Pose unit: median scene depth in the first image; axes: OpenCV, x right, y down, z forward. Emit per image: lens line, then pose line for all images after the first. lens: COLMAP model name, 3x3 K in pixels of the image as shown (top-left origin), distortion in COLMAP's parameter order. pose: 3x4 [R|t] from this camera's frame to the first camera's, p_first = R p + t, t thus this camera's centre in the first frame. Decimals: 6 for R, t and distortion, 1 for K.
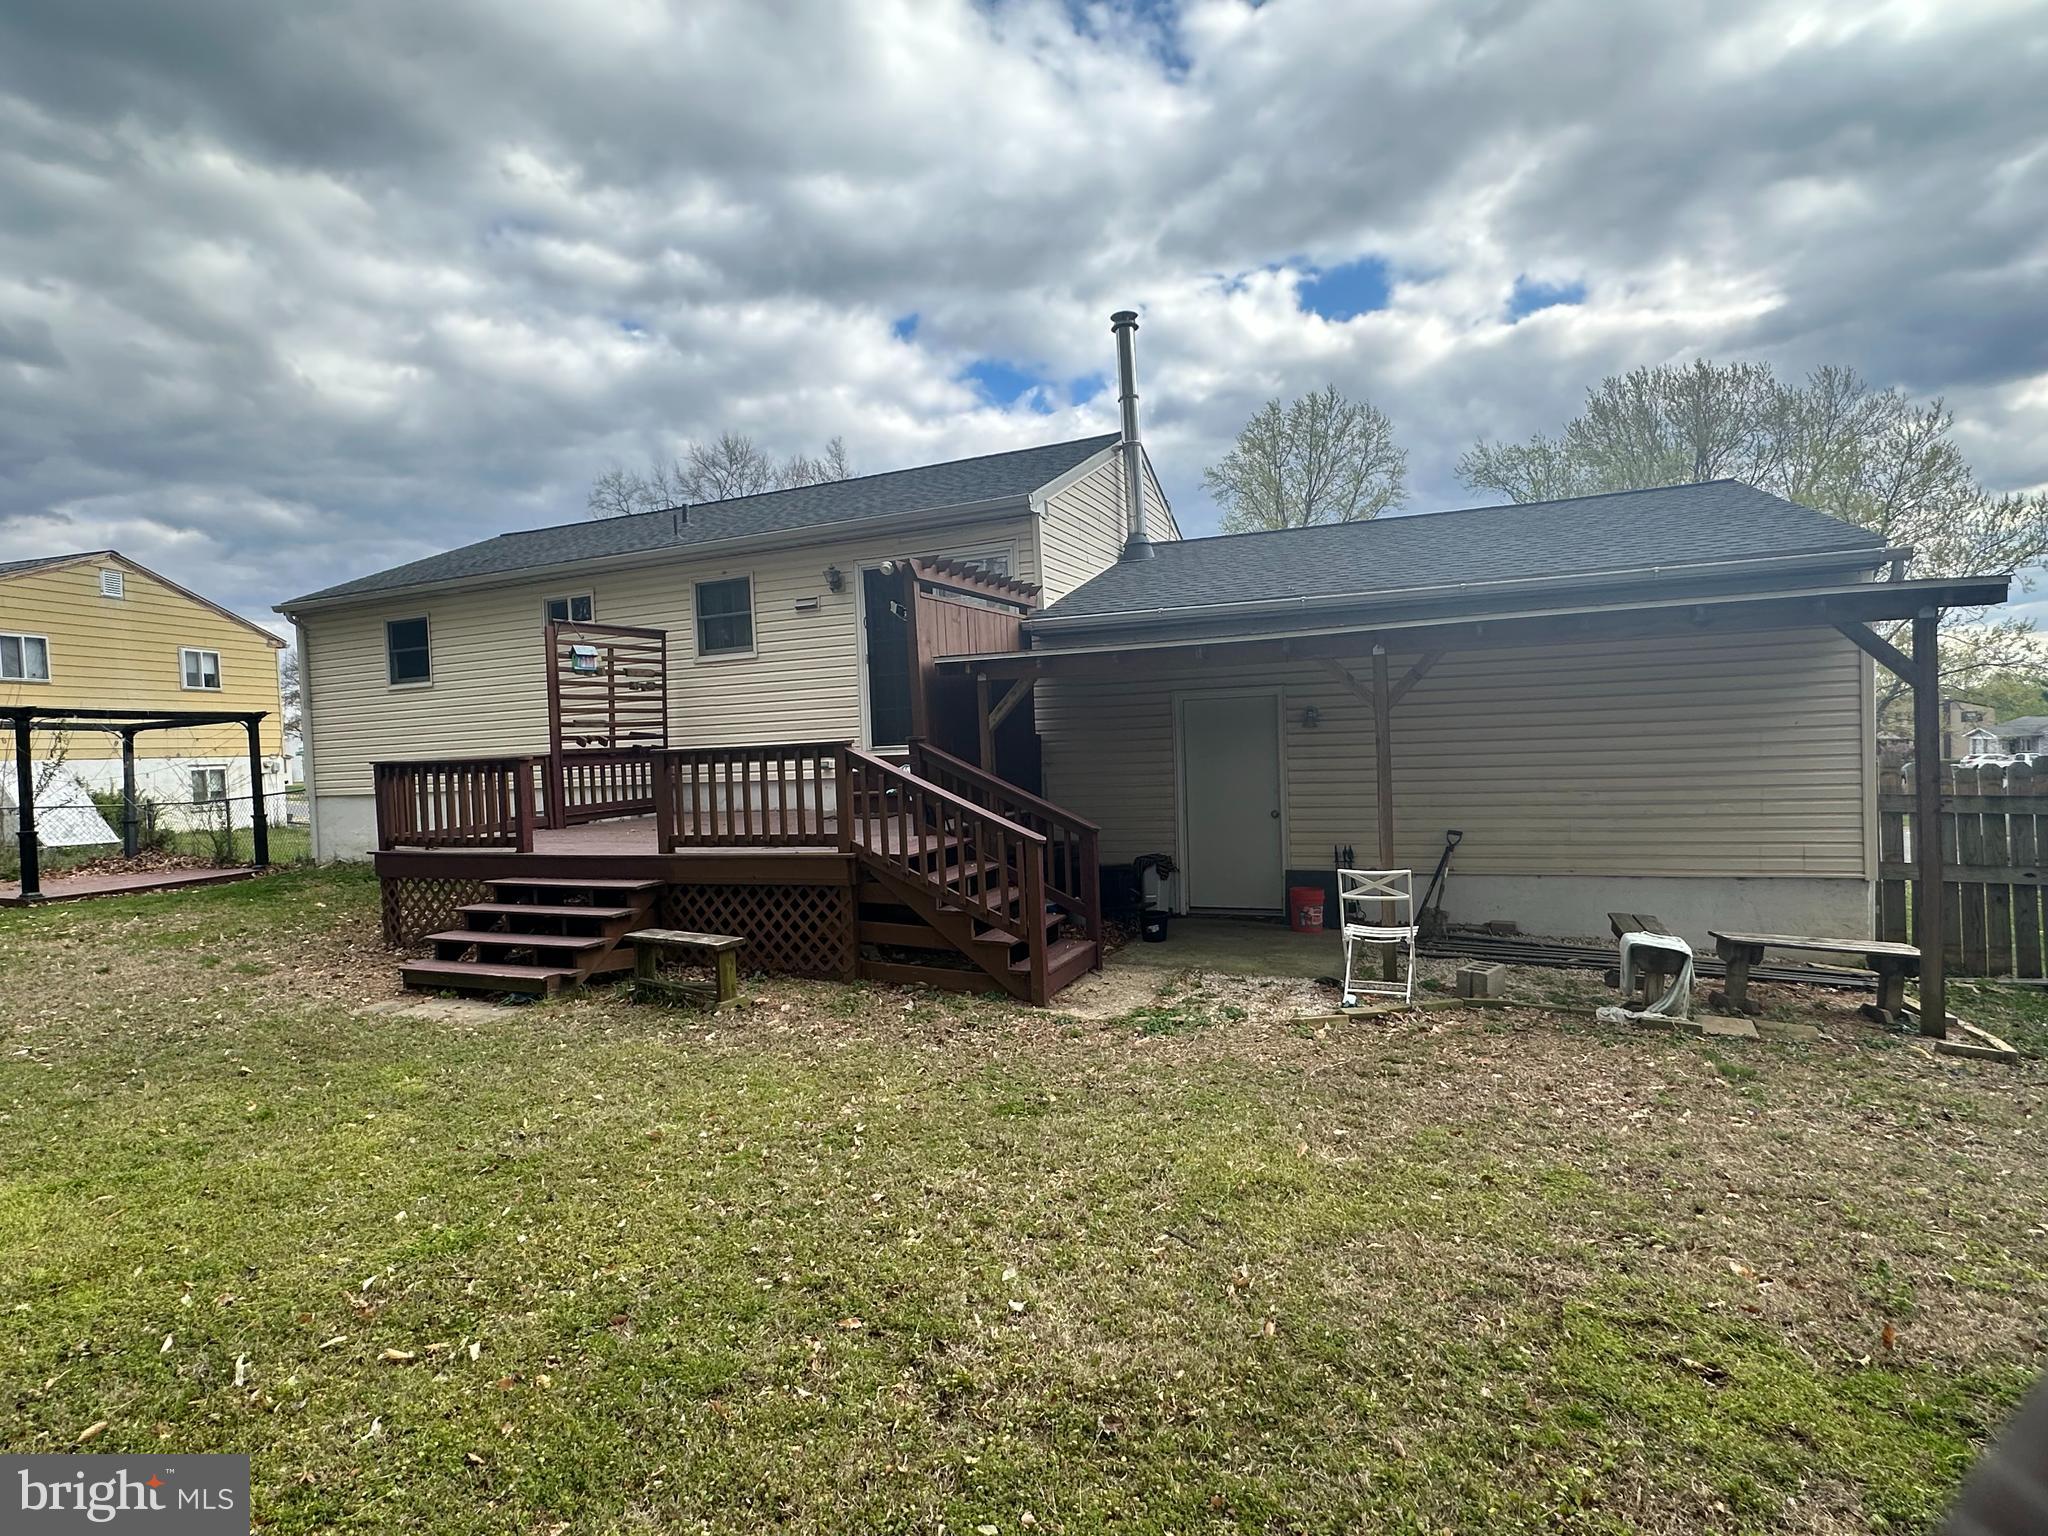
lens RADIAL K [[1039.3, 0, 1027.4], [0, 1039.3, 772.3], [0, 0, 1]] dist [-0.002471, -0.000386]
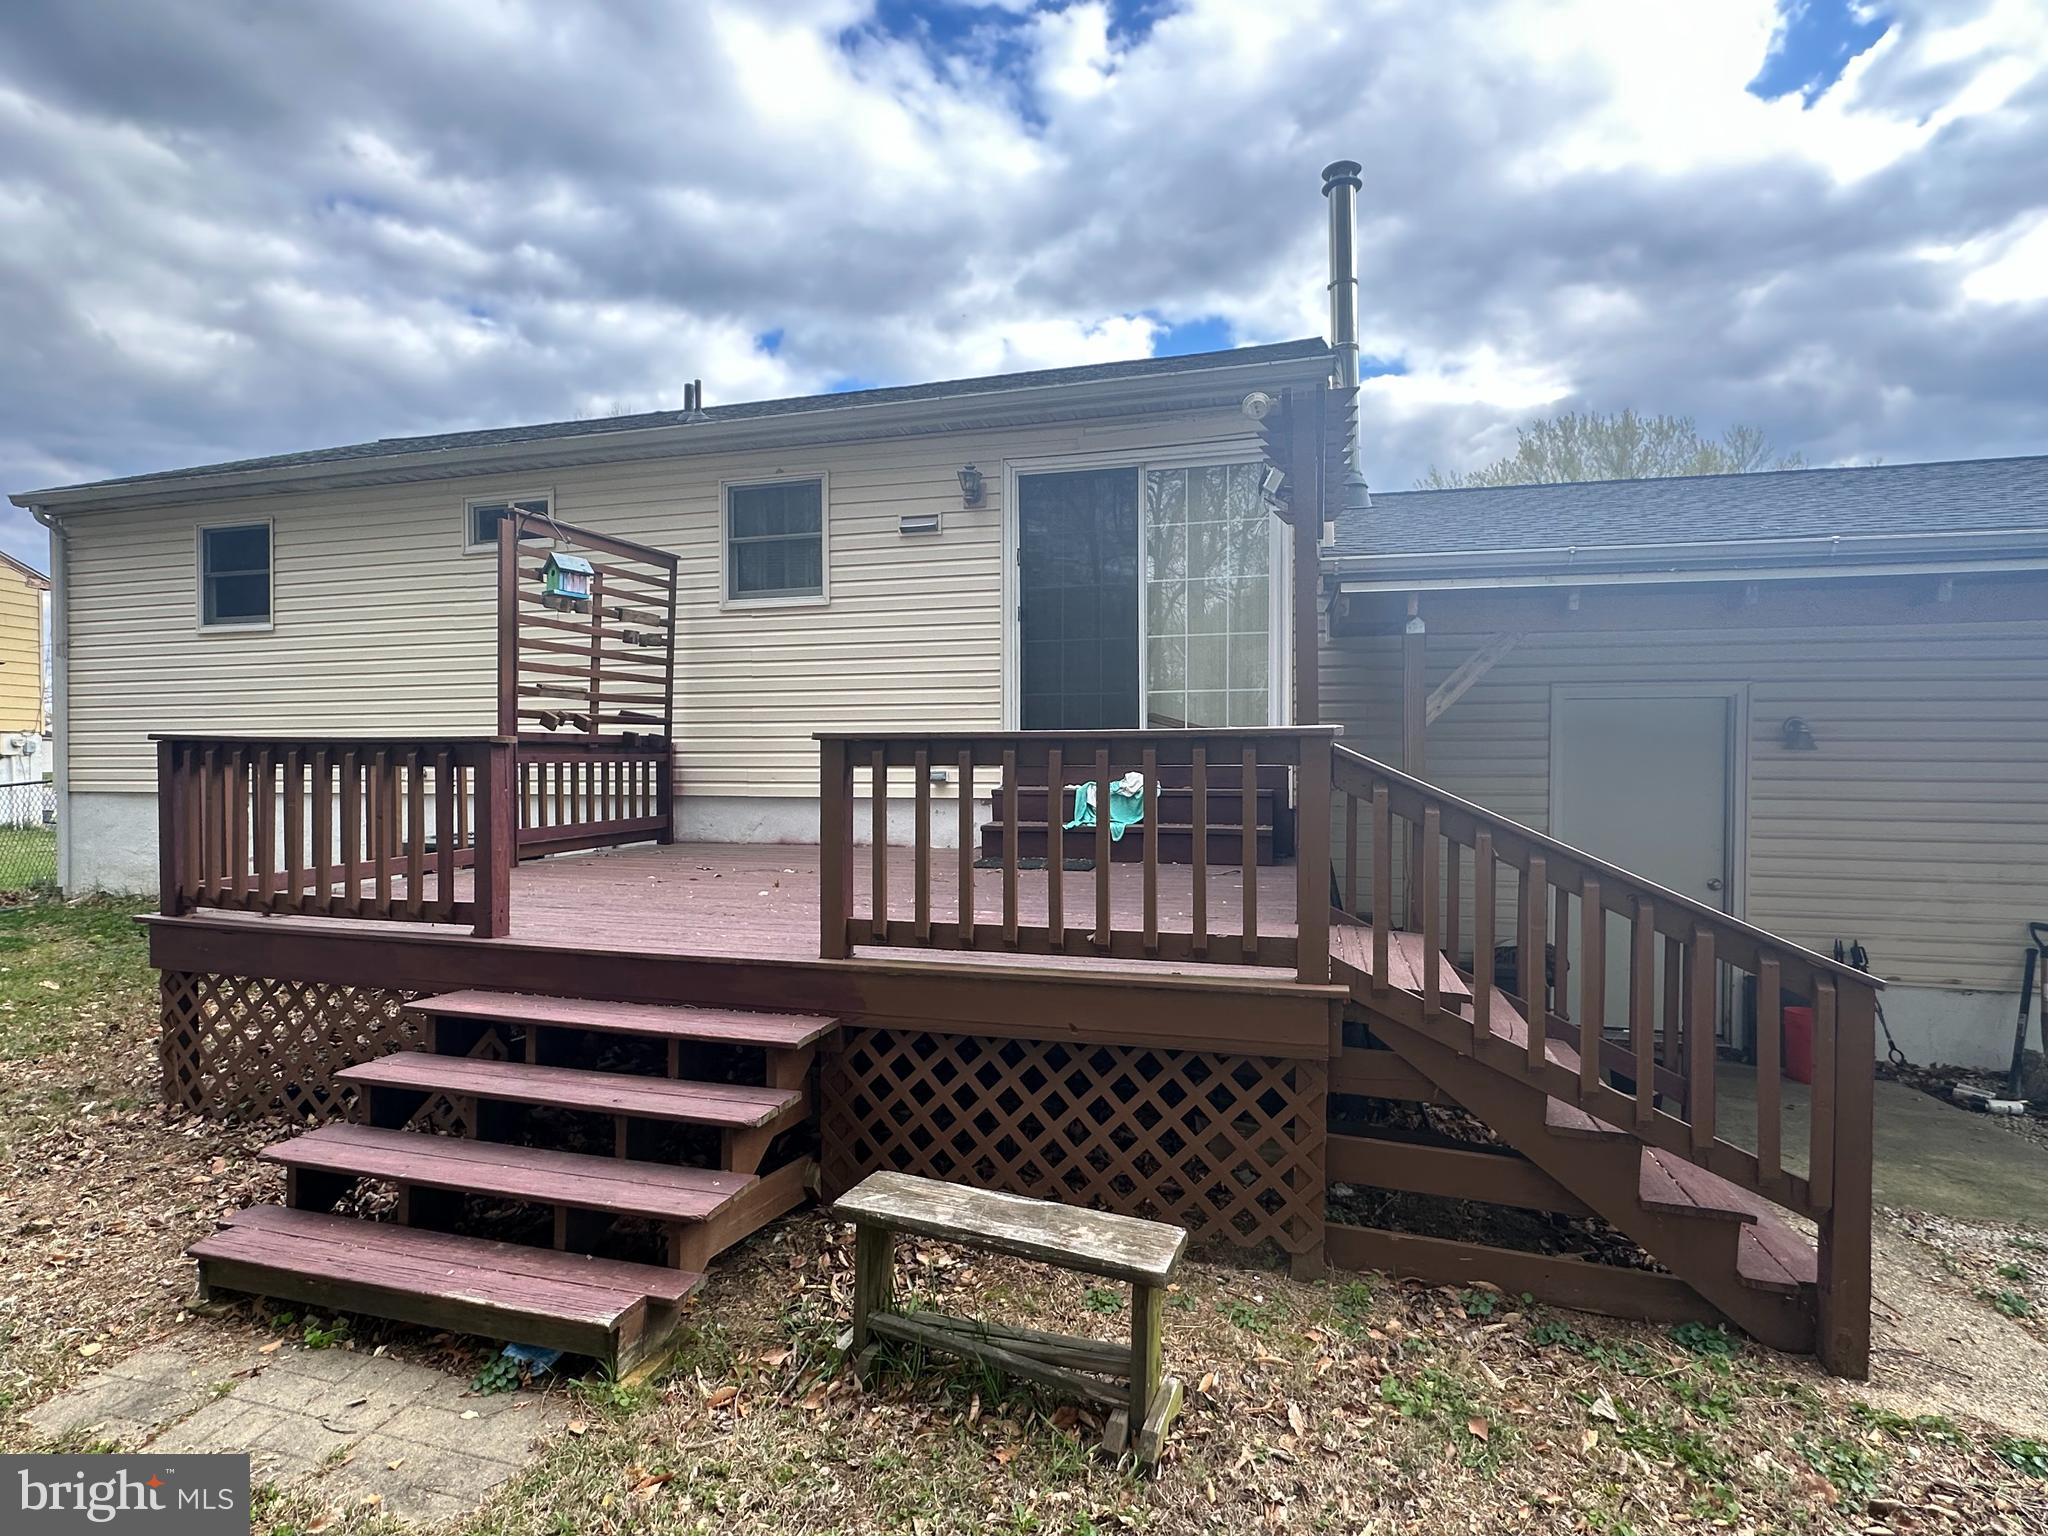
lens RADIAL K [[1039.3, 0, 1029.4], [0, 1039.3, 773.3], [0, 0, 1]] dist [-0.002471, -0.000386]
pose [[0.991219, 0.041006, 0.125713, -0.221630], [-0.038773, 0.999045, -0.020162, 0.001574], [-0.126419, 0.015111, 0.991862, 0.362300]]
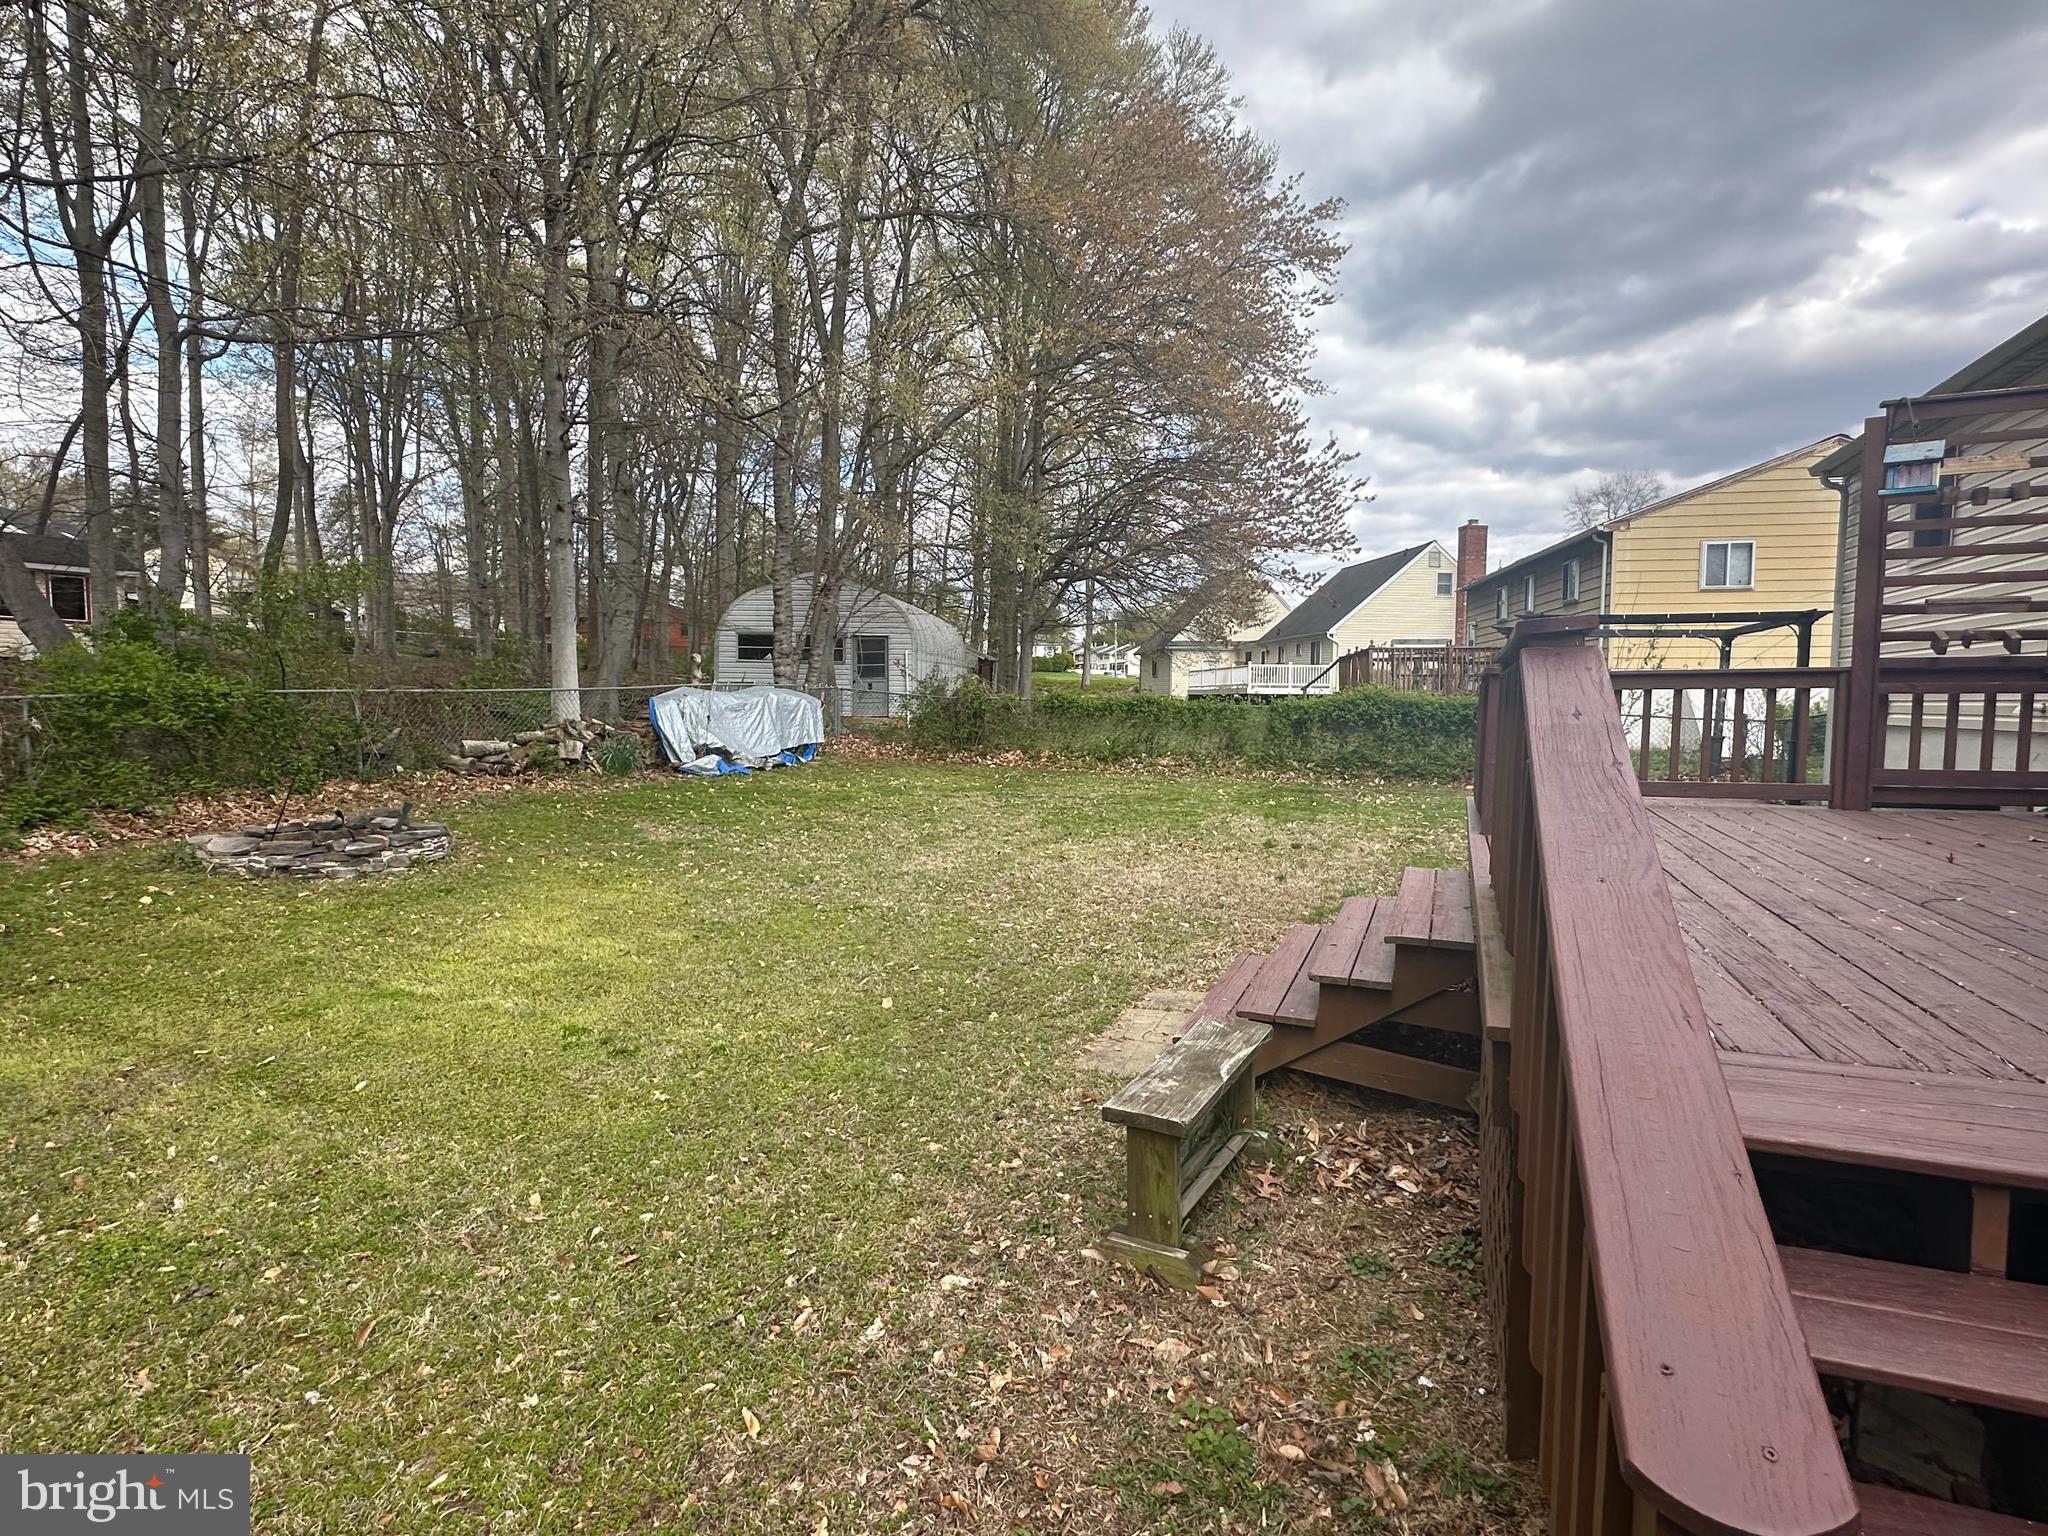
lens RADIAL K [[1039.3, 0, 1030.8], [0, 1039.3, 766.0], [0, 0, 1]] dist [-0.002471, -0.000386]
pose [[0.015112, 0.105862, -0.994266, 0.063273], [-0.024904, 0.994111, 0.105467, -0.011470], [0.999576, 0.023168, 0.017659, 0.534652]]
